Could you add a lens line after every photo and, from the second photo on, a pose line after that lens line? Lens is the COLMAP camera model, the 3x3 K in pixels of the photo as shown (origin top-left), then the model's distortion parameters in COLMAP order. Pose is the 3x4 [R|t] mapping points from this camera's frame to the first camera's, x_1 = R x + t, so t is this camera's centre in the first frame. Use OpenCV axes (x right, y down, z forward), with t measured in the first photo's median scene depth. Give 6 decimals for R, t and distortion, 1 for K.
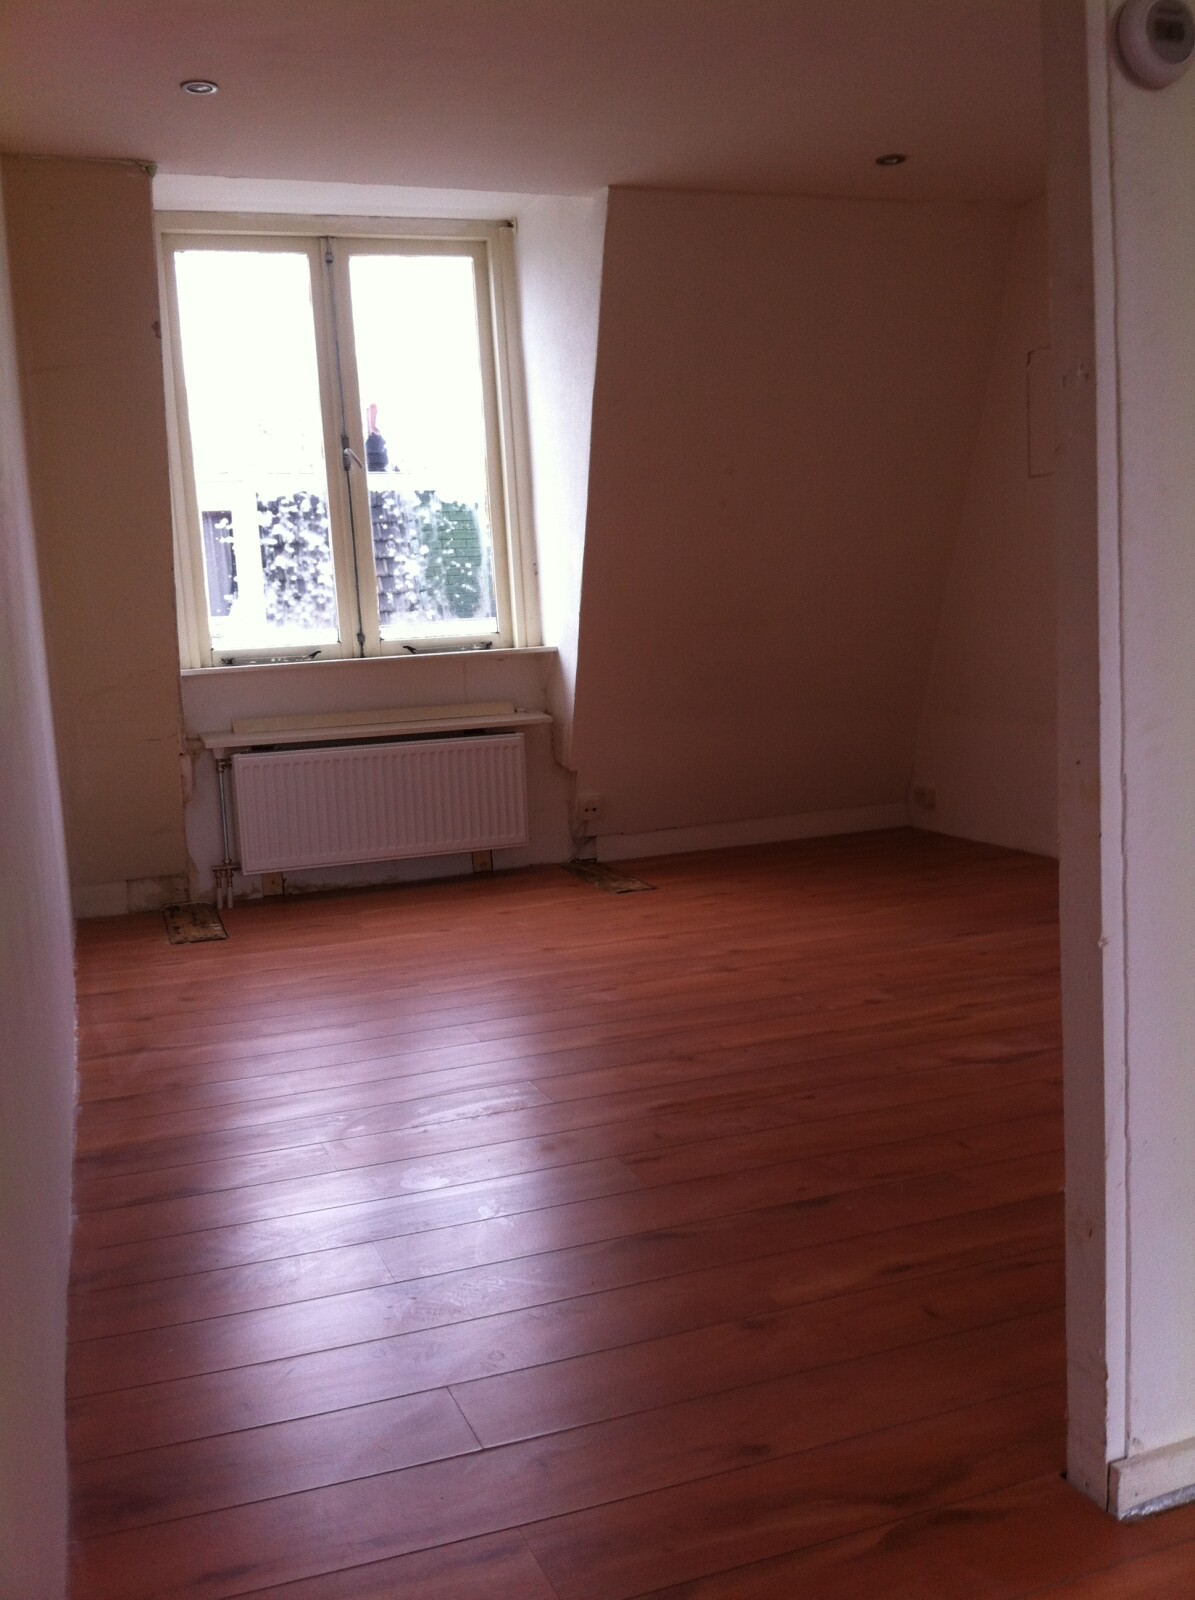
lens RADIAL K [[1535.2, 0, 602.4], [0, 1535.2, 802.8], [0, 0, 1]] dist [-0.010937, 0.000000]
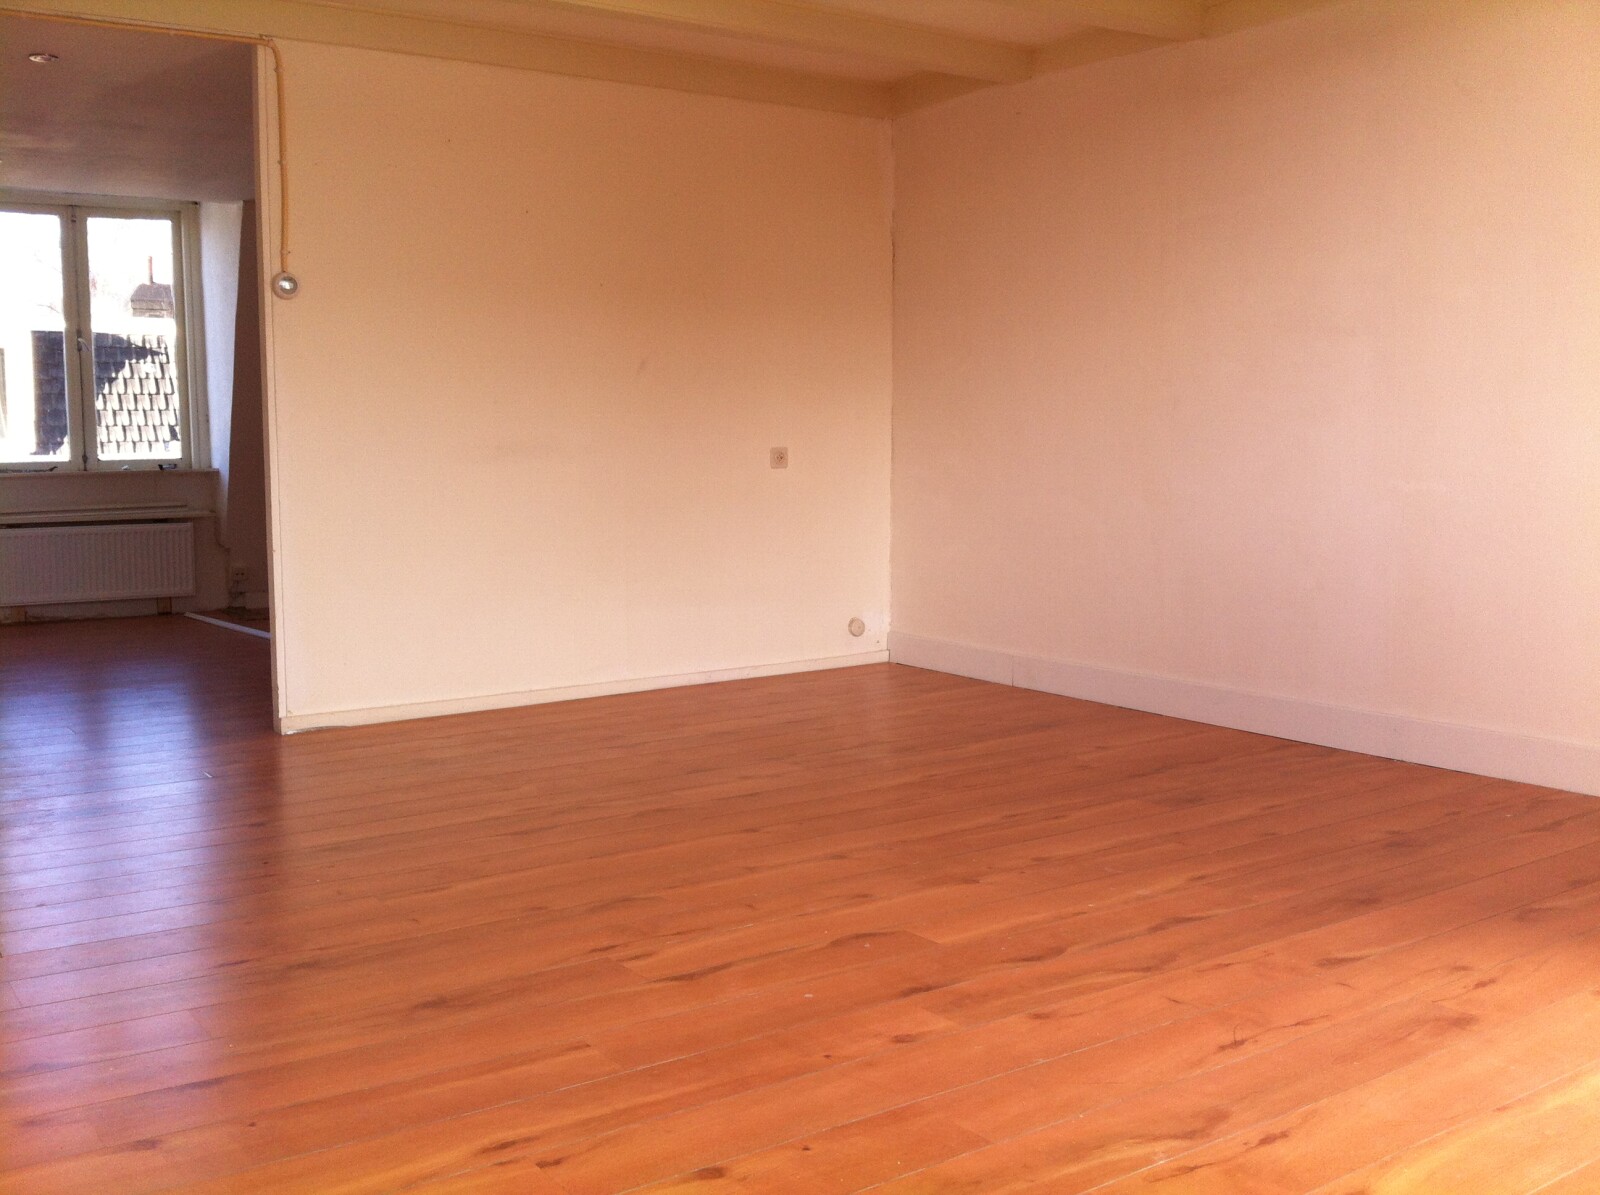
lens RADIAL K [[1535.2, 0, 758.2], [0, 1535.2, 537.8], [0, 0, 1]] dist [-0.010937, 0.000000]
pose [[0.967217, 0.031500, 0.251989, 0.113498], [-0.020054, 0.998653, -0.047863, 0.033618], [-0.253157, 0.041240, 0.966546, -0.669102]]
